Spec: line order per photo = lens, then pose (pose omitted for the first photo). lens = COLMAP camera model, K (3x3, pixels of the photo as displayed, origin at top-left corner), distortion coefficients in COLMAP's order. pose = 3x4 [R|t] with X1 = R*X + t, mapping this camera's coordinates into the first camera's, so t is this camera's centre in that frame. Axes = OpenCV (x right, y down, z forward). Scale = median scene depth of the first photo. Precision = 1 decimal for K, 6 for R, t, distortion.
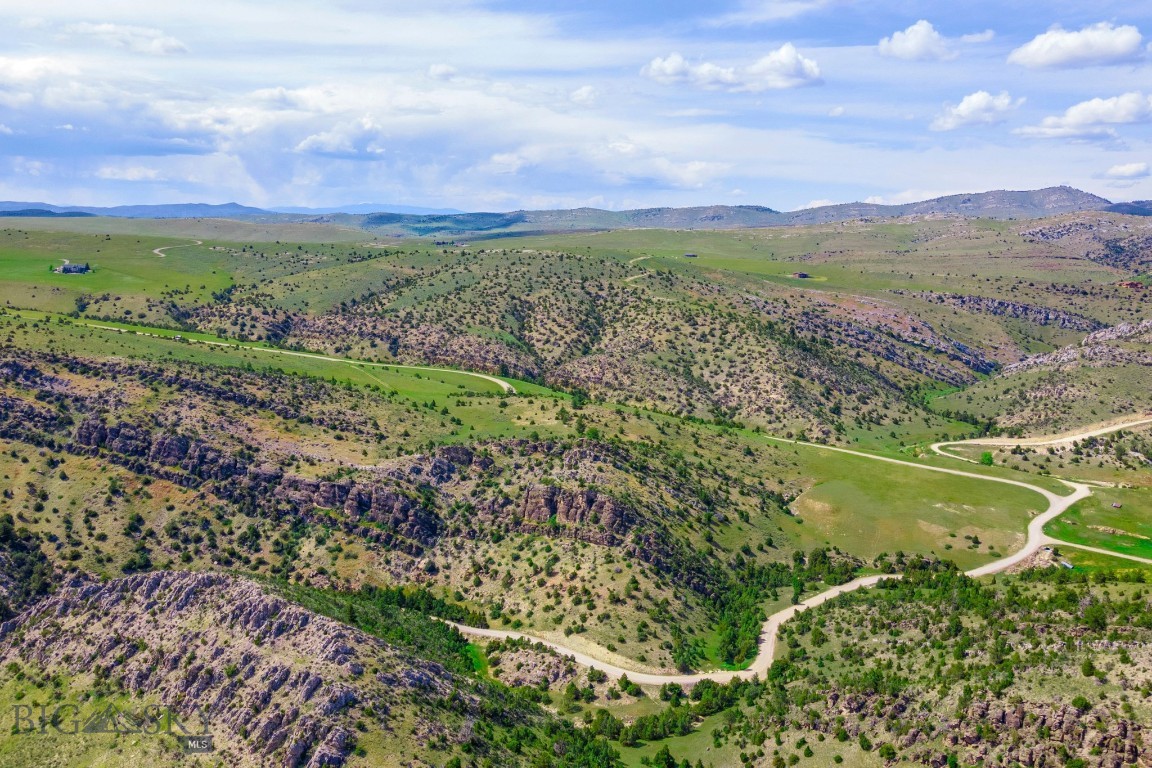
lens RADIAL K [[985.6, 0, 577.2], [0, 985.6, 395.3], [0, 0, 1]] dist [0.031977, -0.009371]
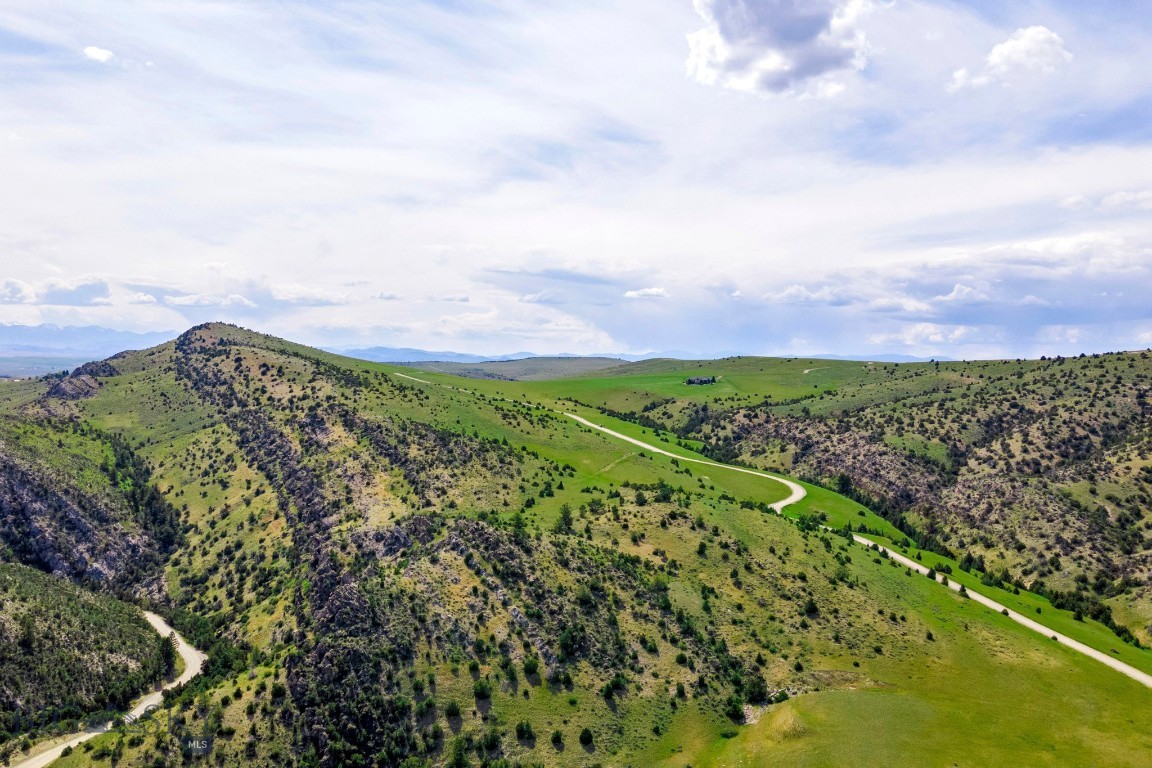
lens RADIAL K [[985.6, 0, 572.7], [0, 985.6, 387.1], [0, 0, 1]] dist [0.031977, -0.009371]
pose [[0.582416, 0.003791, -0.812882, 0.636086], [-0.142189, 0.985047, -0.097282, 0.006708], [0.800358, 0.172242, 0.574247, 0.615934]]
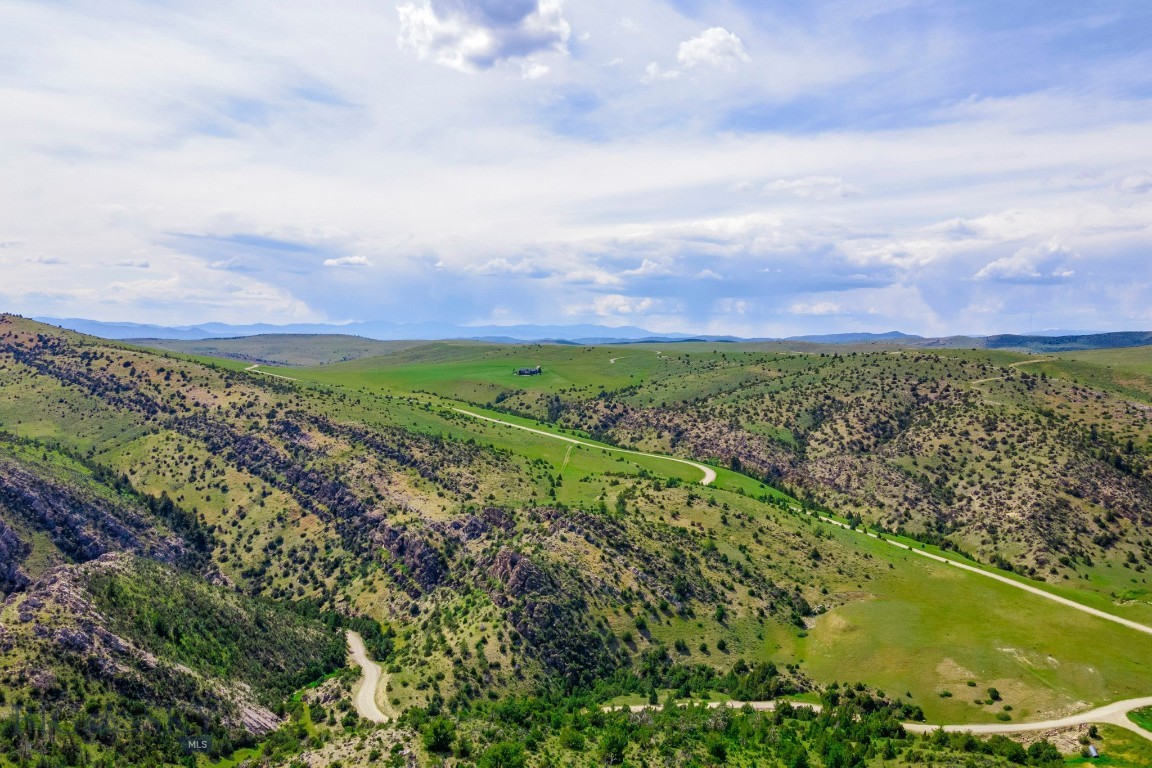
lens RADIAL K [[985.6, 0, 576.4], [0, 985.6, 382.1], [0, 0, 1]] dist [0.031977, -0.009371]
pose [[0.796414, 0.010283, -0.604664, 0.605379], [-0.095396, 0.989473, -0.108821, 0.024696], [0.597180, 0.144350, 0.789012, 0.189376]]
